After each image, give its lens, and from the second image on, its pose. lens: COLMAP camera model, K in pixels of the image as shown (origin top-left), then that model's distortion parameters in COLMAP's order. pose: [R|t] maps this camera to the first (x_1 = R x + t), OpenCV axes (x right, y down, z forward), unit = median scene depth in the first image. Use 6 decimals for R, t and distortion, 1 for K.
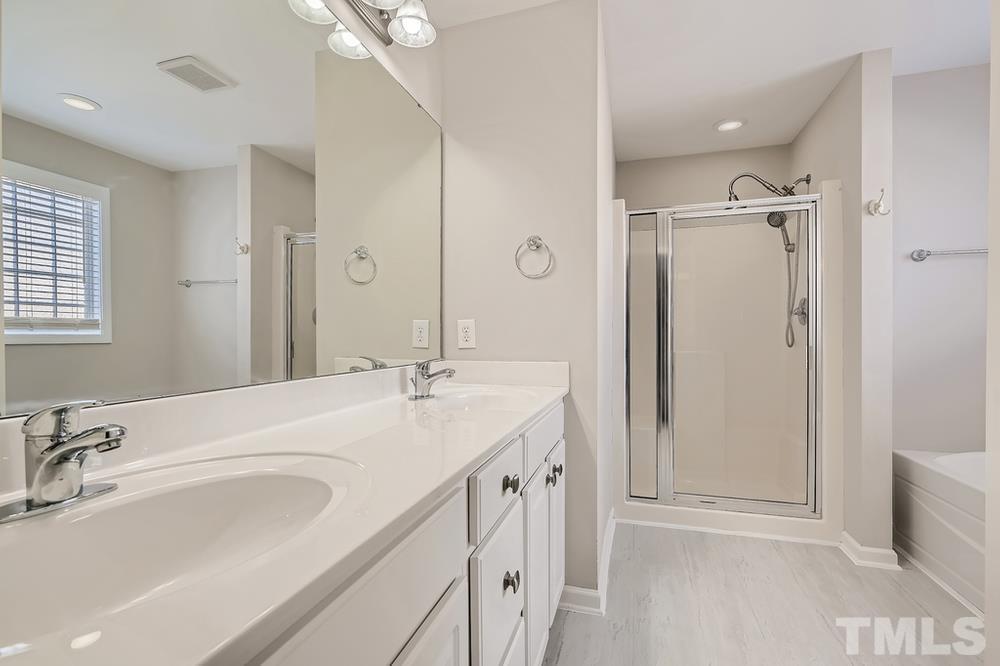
lens RADIAL K [[451.5, 0, 498.5], [0, 451.5, 334.4], [0, 0, 1]] dist [-0.005040, -0.000473]
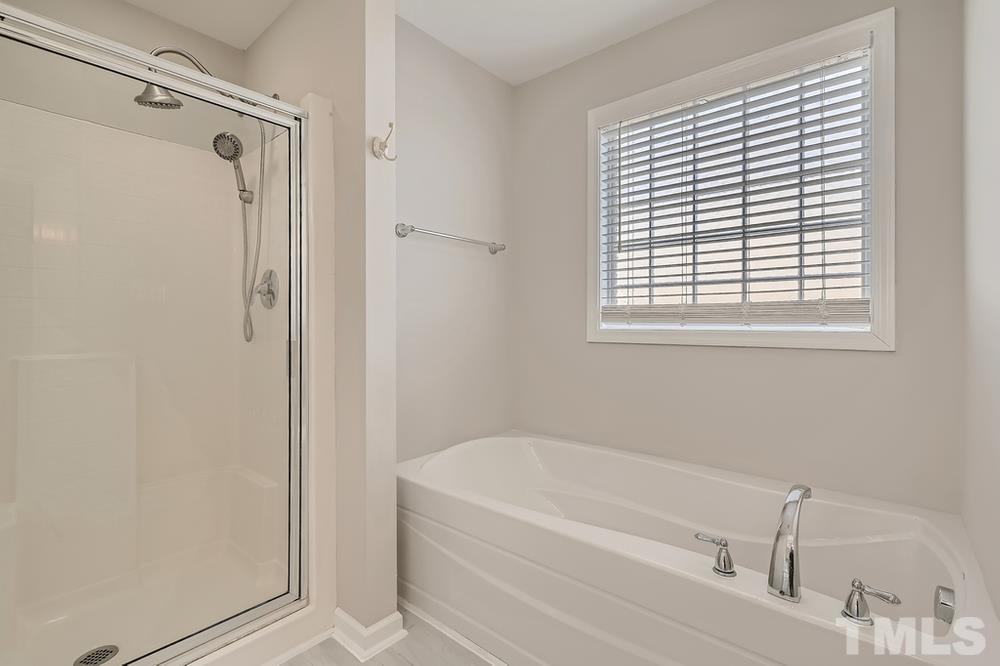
lens RADIAL K [[456.0, 0, 501.0], [0, 456.0, 327.2], [0, 0, 1]] dist [-0.002825, -0.000635]
pose [[0.404722, 0.002056, 0.914438, 0.231934], [-0.007965, 0.999967, 0.001277, 0.003994], [-0.914405, -0.007800, 0.404725, 0.493113]]
